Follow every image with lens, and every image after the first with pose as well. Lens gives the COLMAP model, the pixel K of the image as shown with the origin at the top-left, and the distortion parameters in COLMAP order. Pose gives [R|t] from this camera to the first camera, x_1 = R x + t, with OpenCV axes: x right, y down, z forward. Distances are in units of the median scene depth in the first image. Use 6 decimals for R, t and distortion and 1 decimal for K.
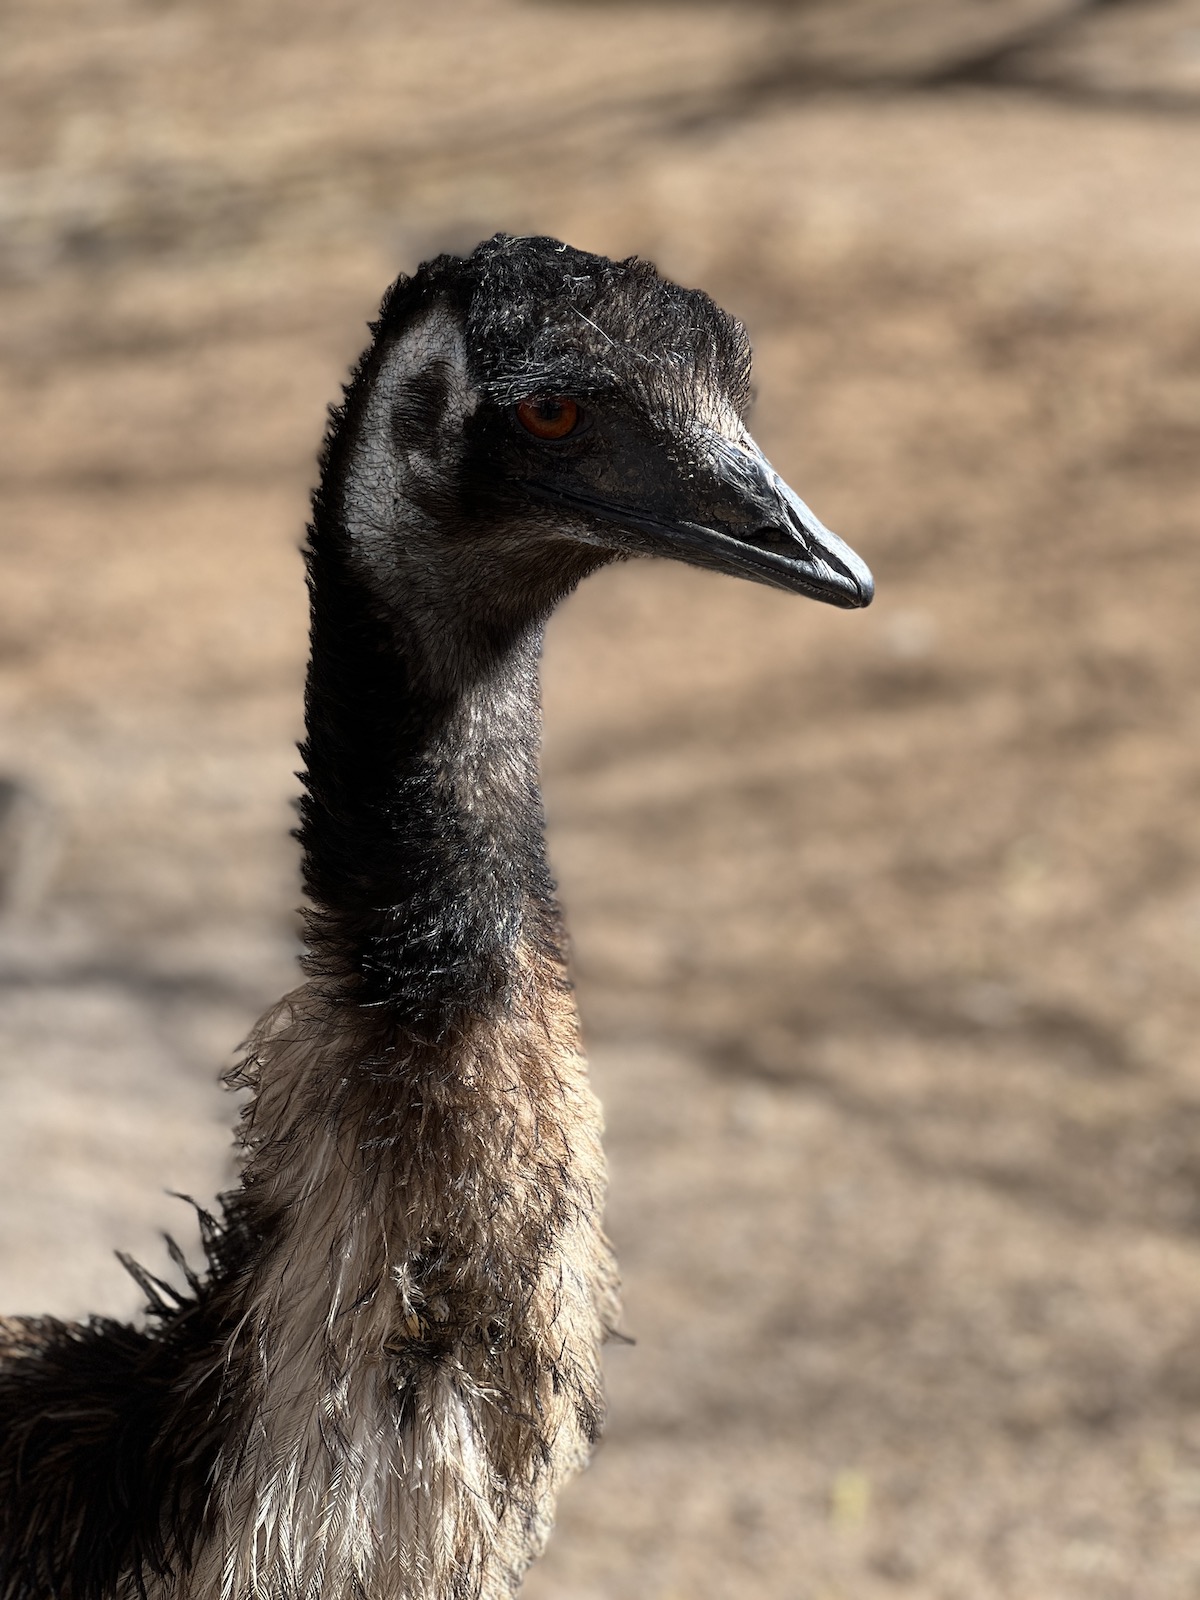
lens RADIAL K [[3564.8, 0, 616.6], [0, 3564.8, 811.9], [0, 0, 1]] dist [-0.033194, 0.000000]
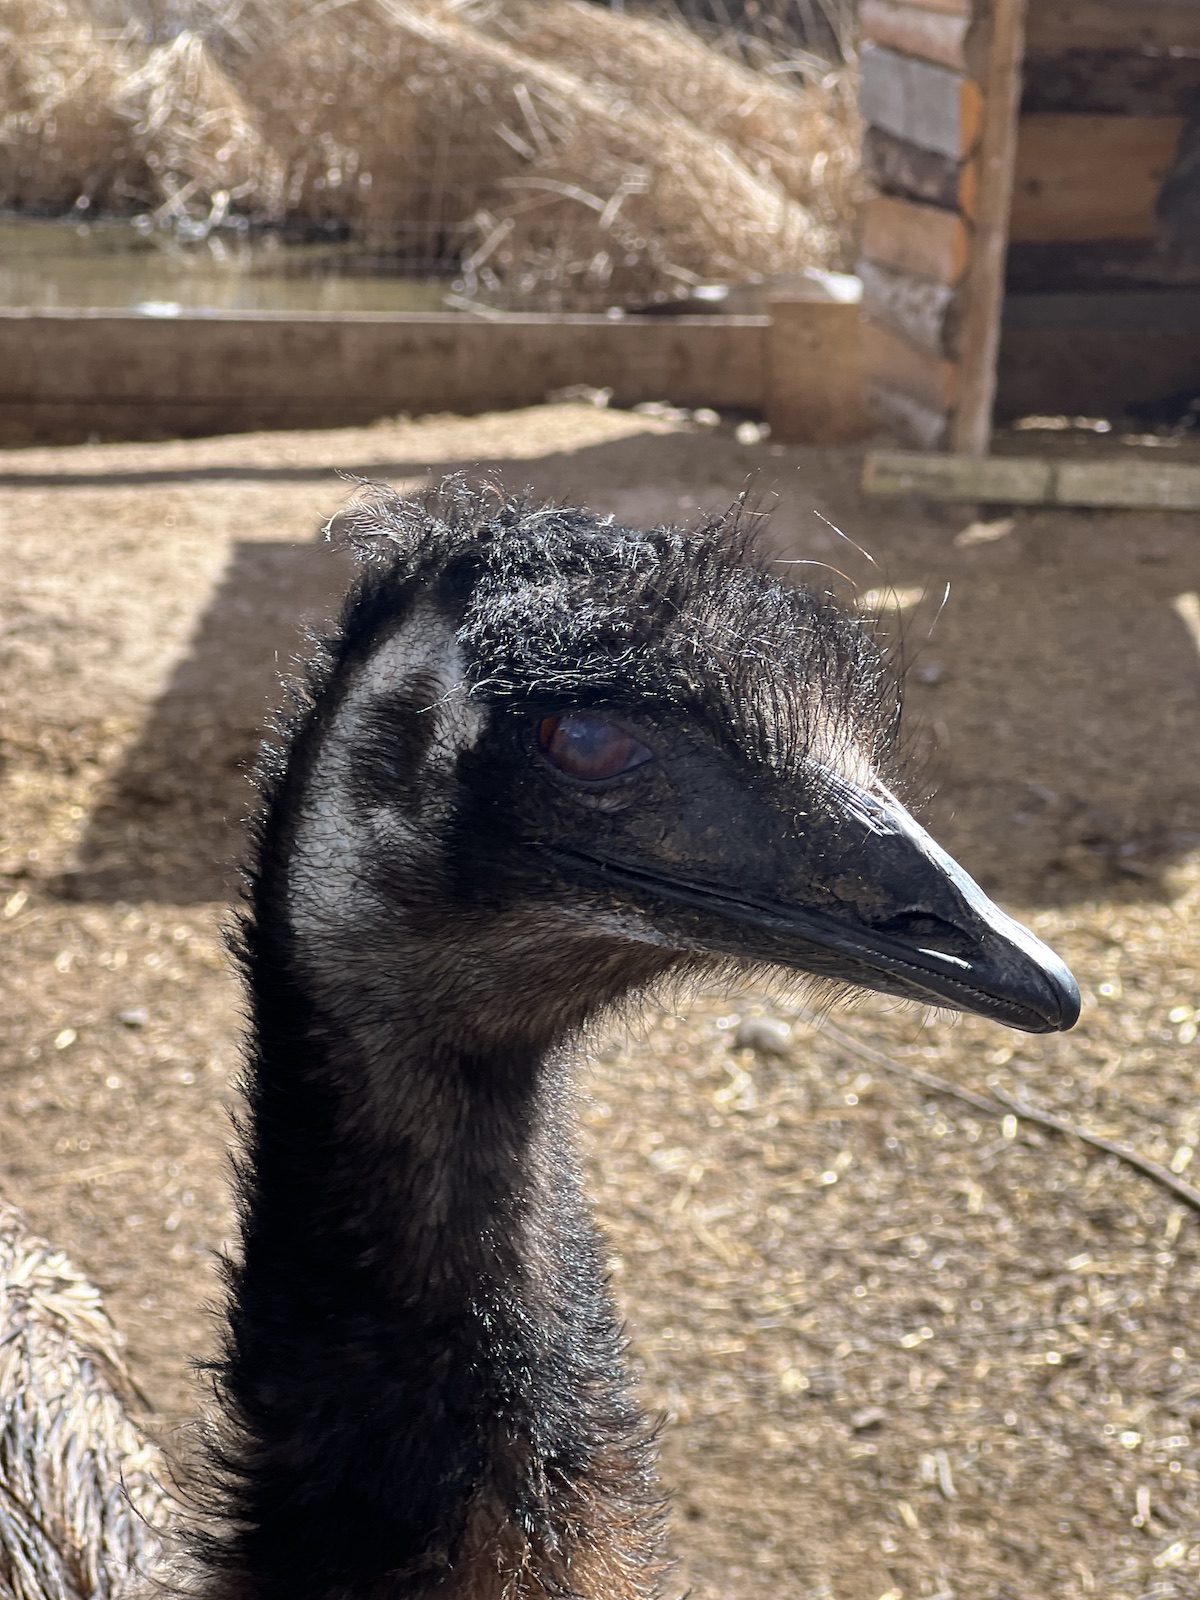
lens RADIAL K [[3564.8, 0, 600.2], [0, 3564.8, 798.6], [0, 0, 1]] dist [-0.033194, 0.000000]
pose [[0.999697, 0.023217, 0.008154, -0.019722], [-0.022084, 0.992662, -0.118887, -0.020183], [-0.010855, 0.118671, 0.992874, 0.303607]]
